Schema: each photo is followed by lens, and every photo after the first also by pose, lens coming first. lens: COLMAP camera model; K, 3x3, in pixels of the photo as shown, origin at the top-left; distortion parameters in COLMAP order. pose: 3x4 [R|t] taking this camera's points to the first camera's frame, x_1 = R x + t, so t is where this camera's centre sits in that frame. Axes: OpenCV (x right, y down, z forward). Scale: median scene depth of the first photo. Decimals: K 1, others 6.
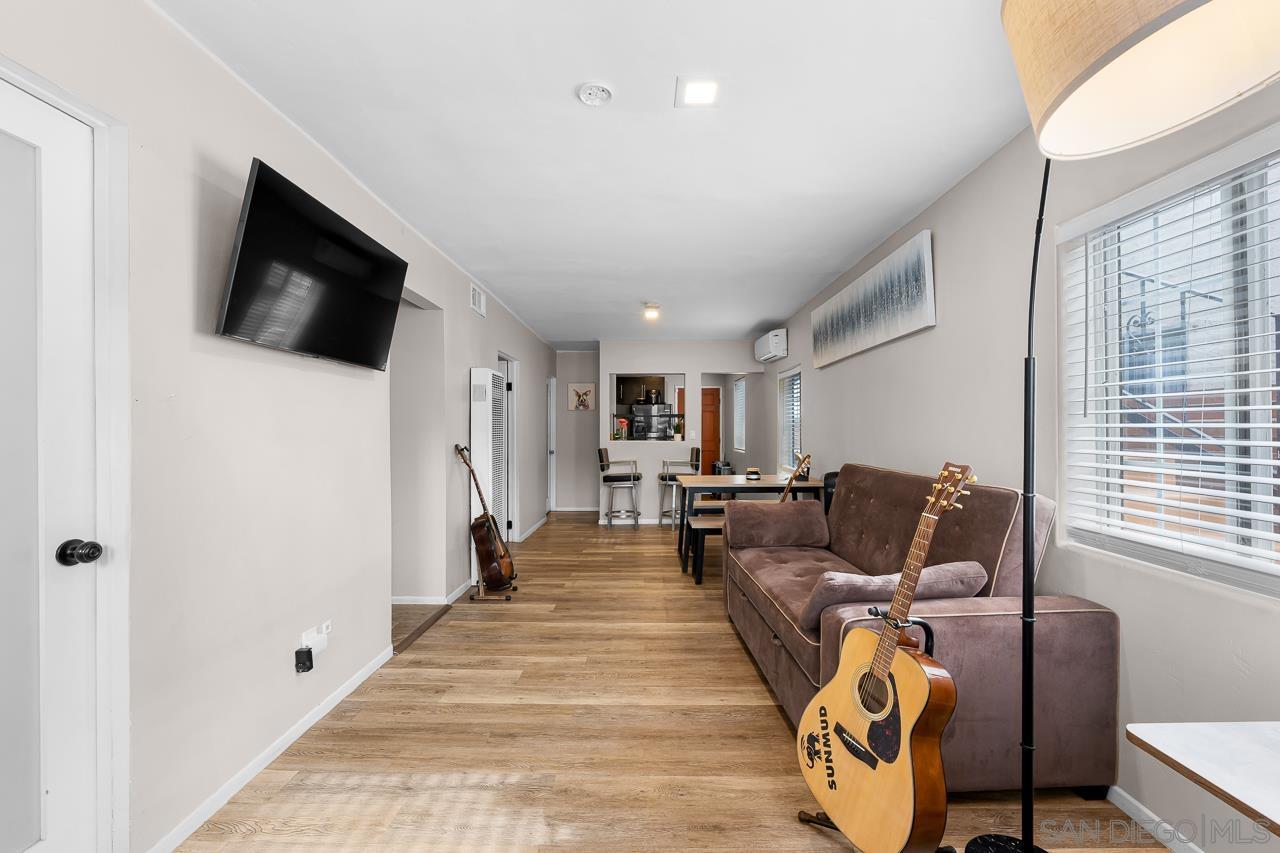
lens RADIAL K [[483.7, 0, 644.9], [0, 483.7, 438.3], [0, 0, 1]] dist [-0.003906, 0.000473]
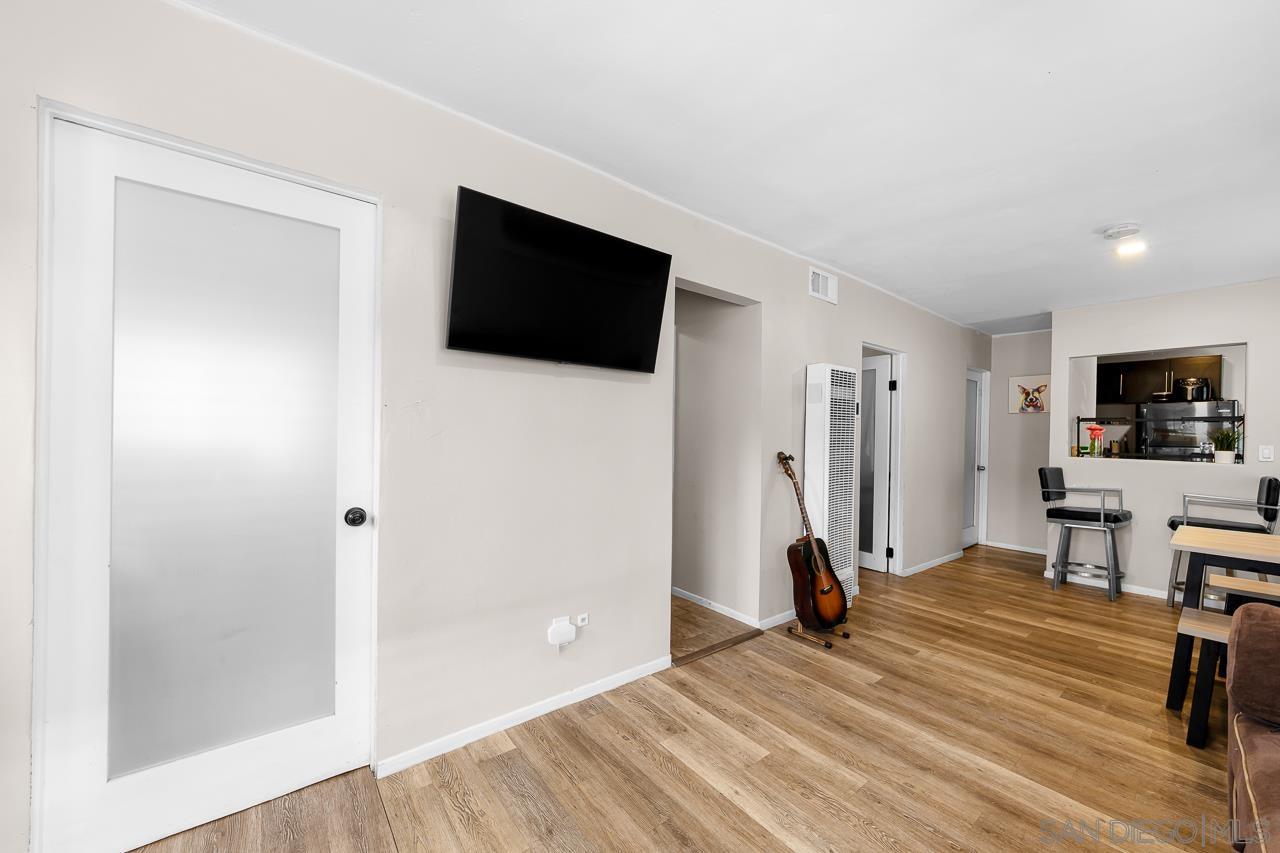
lens RADIAL K [[483.7, 0, 644.9], [0, 483.7, 438.3], [0, 0, 1]] dist [-0.003906, 0.000473]
pose [[0.642444, 0.020959, -0.766046, 0.125051], [-0.032153, 0.999483, 0.000381, -0.004329], [0.765658, 0.024386, 0.642786, 0.229650]]
